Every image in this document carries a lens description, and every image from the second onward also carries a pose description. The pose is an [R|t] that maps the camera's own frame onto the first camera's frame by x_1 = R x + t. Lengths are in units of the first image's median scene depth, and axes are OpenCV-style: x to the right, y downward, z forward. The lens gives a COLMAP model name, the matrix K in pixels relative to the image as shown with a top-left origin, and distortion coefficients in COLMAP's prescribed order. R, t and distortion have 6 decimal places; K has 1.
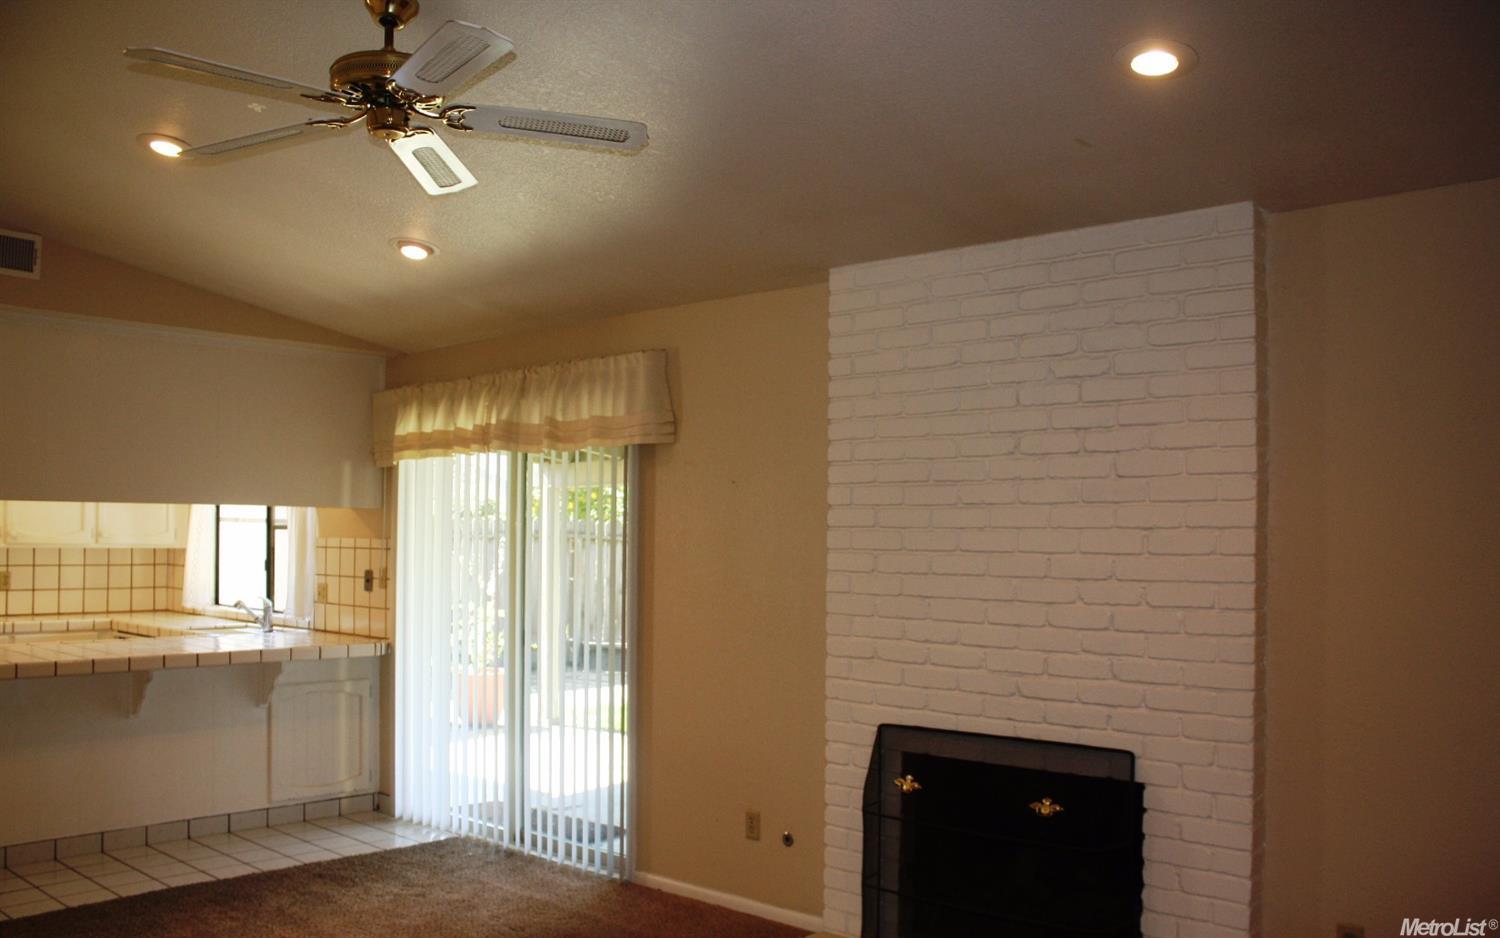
lens RADIAL K [[1268.7, 0, 747.6], [0, 1268.7, 520.4], [0, 0, 1]] dist [-0.207494, 0.205172]
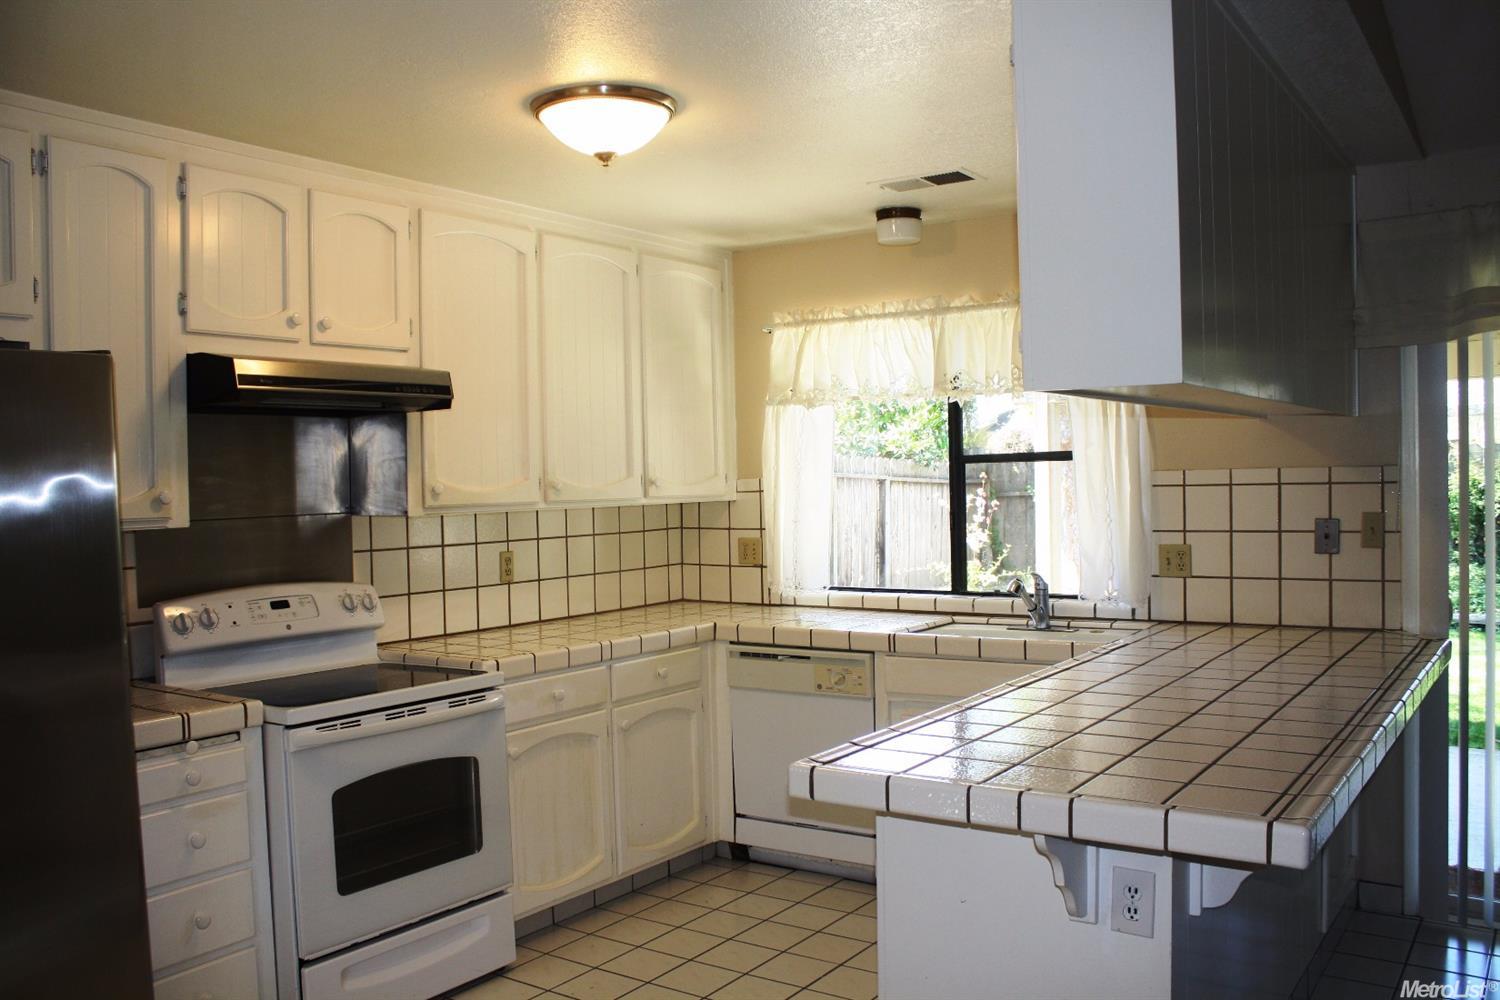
lens RADIAL K [[1255.9, 0, 726.2], [0, 1255.9, 506.0], [0, 0, 1]] dist [-0.165502, 0.145761]
pose [[0.992415, -0.036645, 0.117340, -0.698159], [0.032686, 0.998836, 0.035486, 0.003100], [-0.118504, -0.031382, 0.992458, 0.468289]]
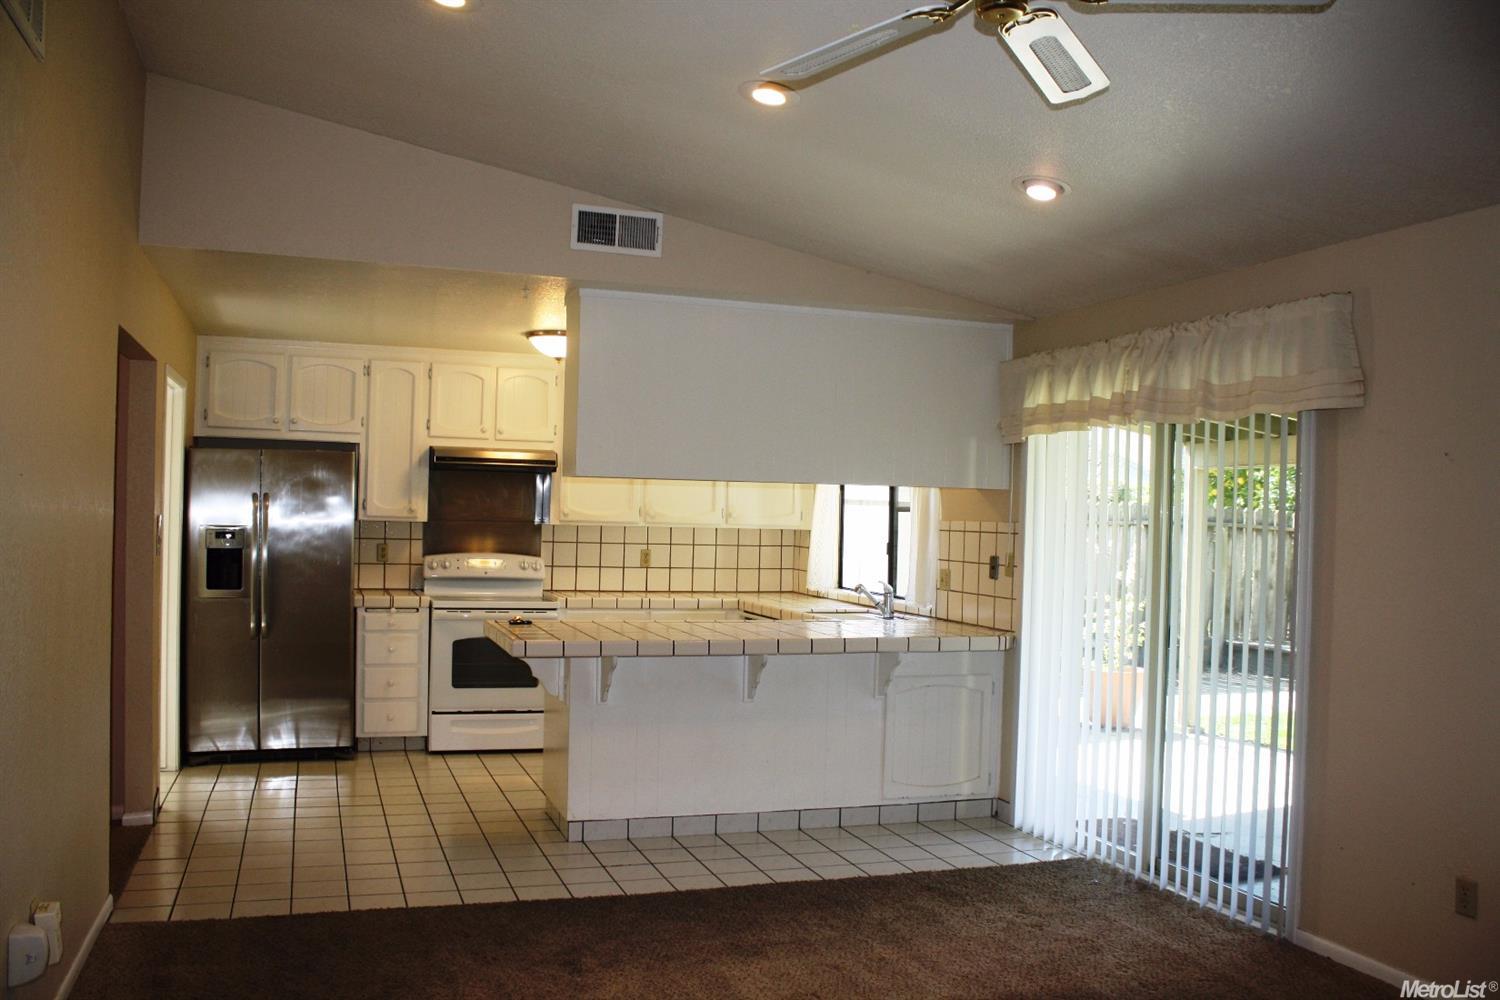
lens RADIAL K [[1255.9, 0, 726.2], [0, 1255.9, 506.0], [0, 0, 1]] dist [-0.165502, 0.145761]
pose [[0.871527, 0.008016, -0.490282, -0.026406], [-0.009031, 0.999959, 0.000296, 0.004501], [0.490264, 0.004169, 0.871564, 0.103725]]
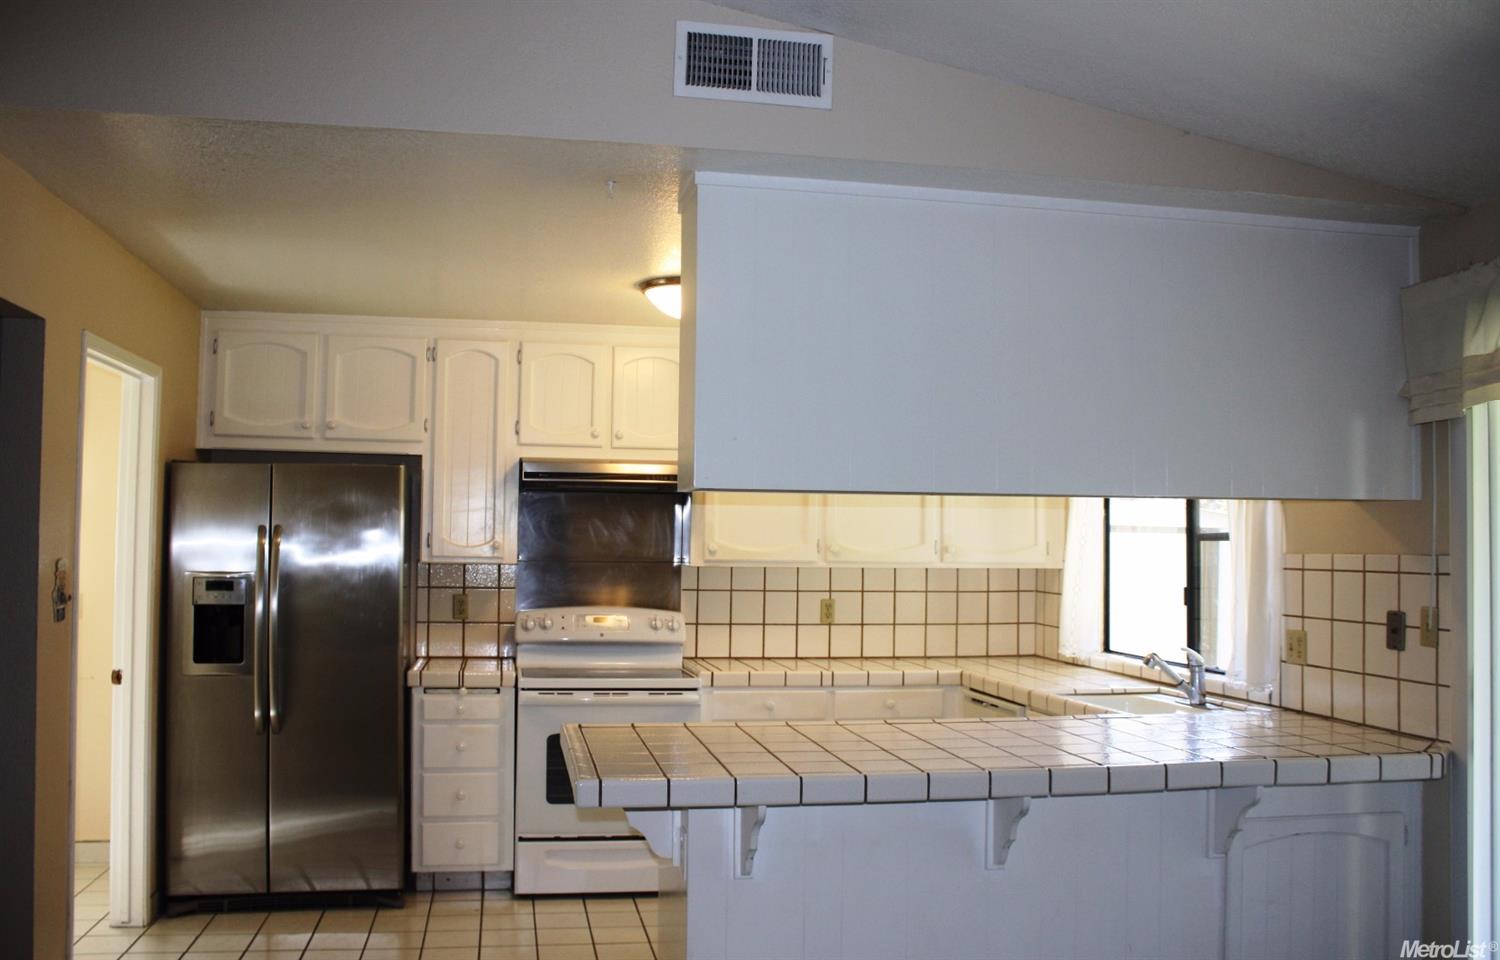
lens RADIAL K [[1292.3, 0, 726.2], [0, 1292.3, 479.4], [0, 0, 1]] dist [-0.170231, 0.124247]
pose [[0.787150, -0.031006, -0.615982, -0.206775], [0.003766, 0.998959, -0.045472, 0.005318], [0.616750, 0.033474, 0.786447, 0.399608]]
